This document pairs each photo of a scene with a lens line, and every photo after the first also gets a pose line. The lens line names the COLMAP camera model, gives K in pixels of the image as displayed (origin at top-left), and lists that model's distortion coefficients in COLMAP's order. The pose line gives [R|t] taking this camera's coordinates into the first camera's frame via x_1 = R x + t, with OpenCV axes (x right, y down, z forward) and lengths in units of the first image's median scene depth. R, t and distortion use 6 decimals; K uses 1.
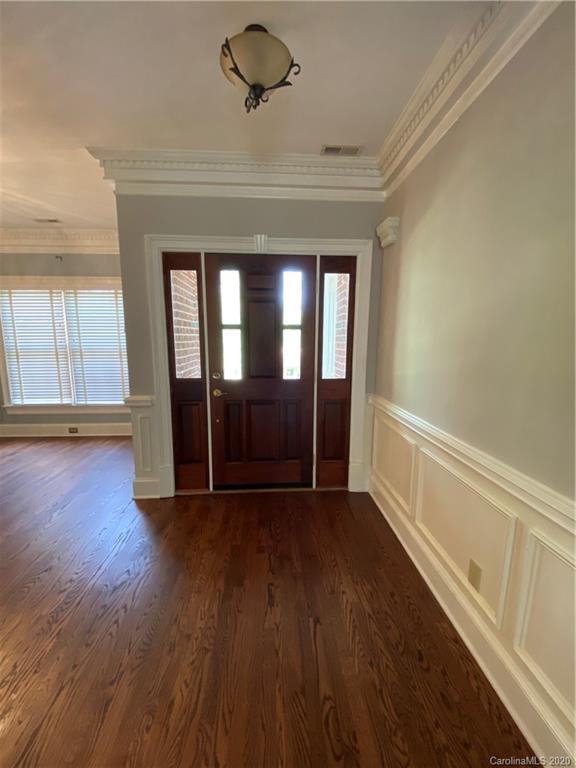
lens RADIAL K [[311.2, 0, 288.0], [0, 311.2, 384.0], [0, 0, 1]] dist [0.032282, -0.028399]
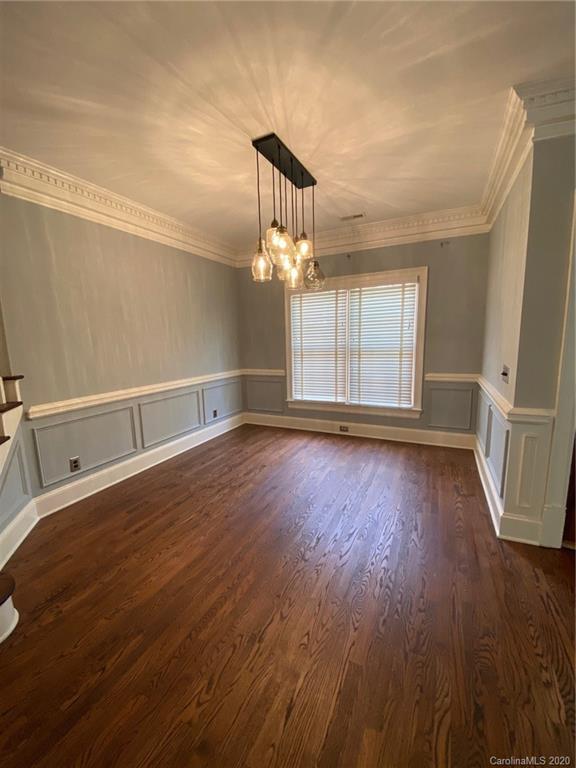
lens RADIAL K [[311.2, 0, 288.0], [0, 311.2, 384.0], [0, 0, 1]] dist [0.032282, -0.028399]
pose [[0.876569, 0.044132, -0.479249, -0.390747], [-0.040518, 0.999019, 0.017887, -0.007425], [0.479568, 0.003739, 0.877497, 0.036704]]
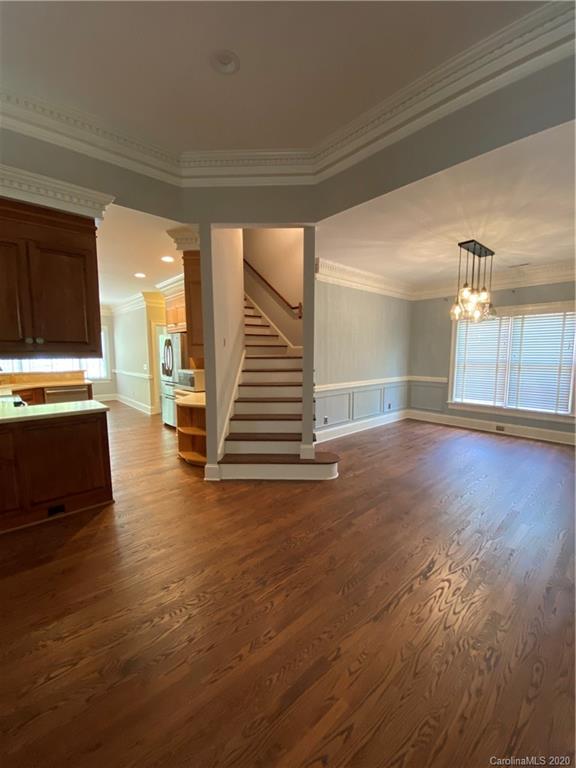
lens RADIAL K [[311.2, 0, 288.0], [0, 311.2, 384.0], [0, 0, 1]] dist [0.032282, -0.028399]
pose [[0.625736, 0.074369, -0.776481, -0.275431], [-0.110567, 0.993850, 0.006086, 0.062709], [0.772159, 0.082045, 0.630111, -0.465160]]
